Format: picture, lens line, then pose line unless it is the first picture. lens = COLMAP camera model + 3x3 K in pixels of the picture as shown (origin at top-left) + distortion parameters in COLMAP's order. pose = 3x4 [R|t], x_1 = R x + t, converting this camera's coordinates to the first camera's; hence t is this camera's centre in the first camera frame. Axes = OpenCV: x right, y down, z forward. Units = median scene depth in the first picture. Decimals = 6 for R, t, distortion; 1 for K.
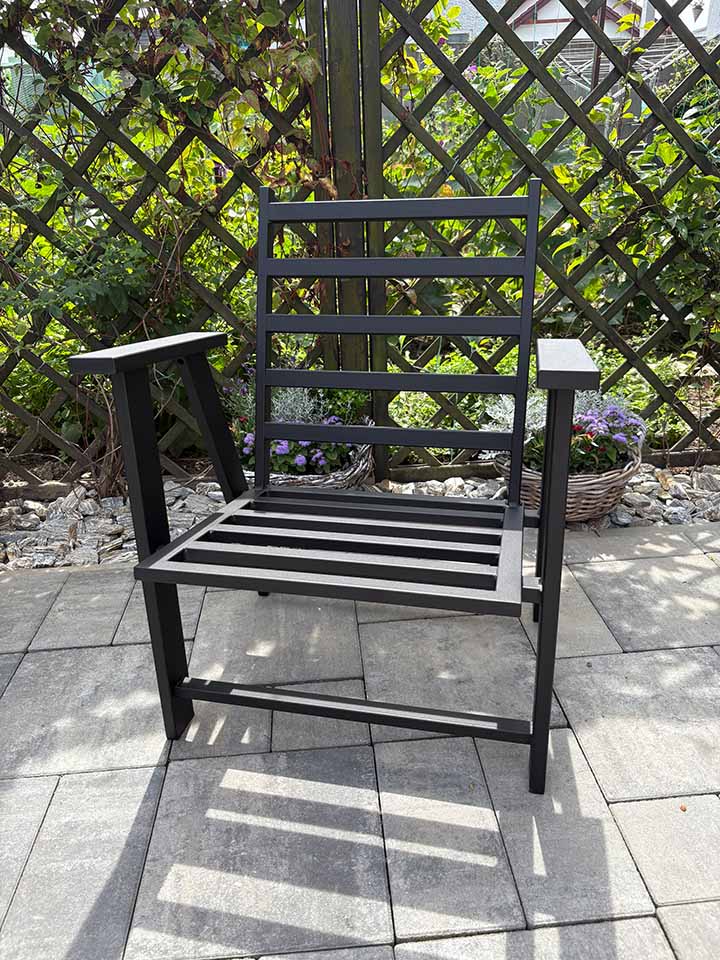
lens RADIAL K [[732.9, 0, 363.8], [0, 732.9, 478.7], [0, 0, 1]] dist [0.020096, -0.028595]
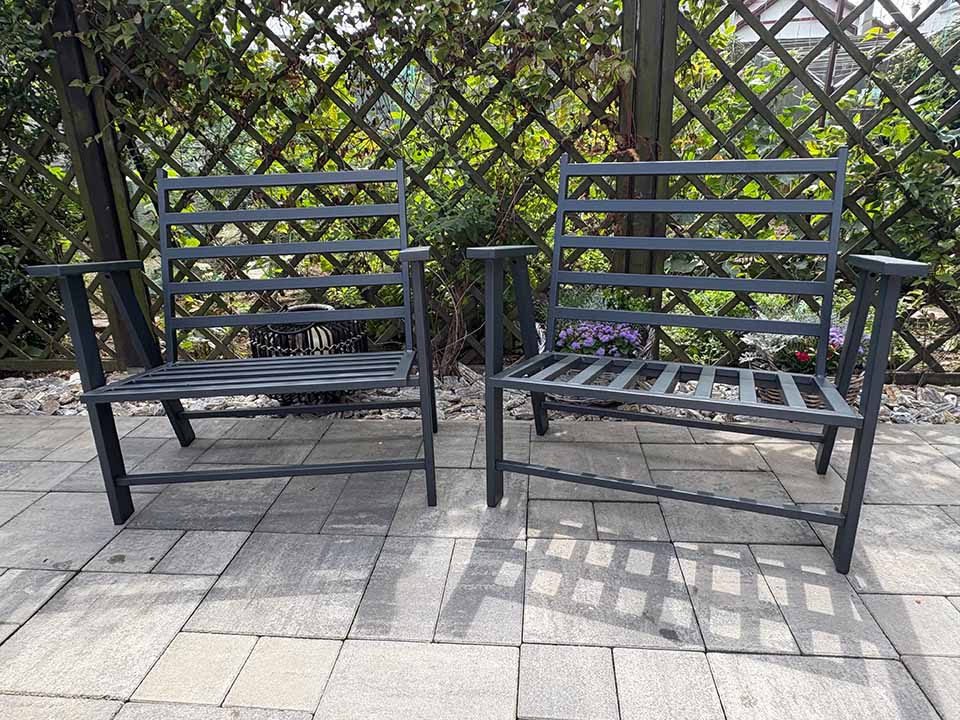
lens RADIAL K [[634.4, 0, 476.9], [0, 634.4, 360.0], [0, 0, 1]] dist [-0.021265, 0.013004]
pose [[0.983504, 0.060473, -0.170476, -0.102160], [-0.072612, 0.995181, -0.065889, 0.074369], [0.165670, 0.077181, 0.983156, -0.161497]]
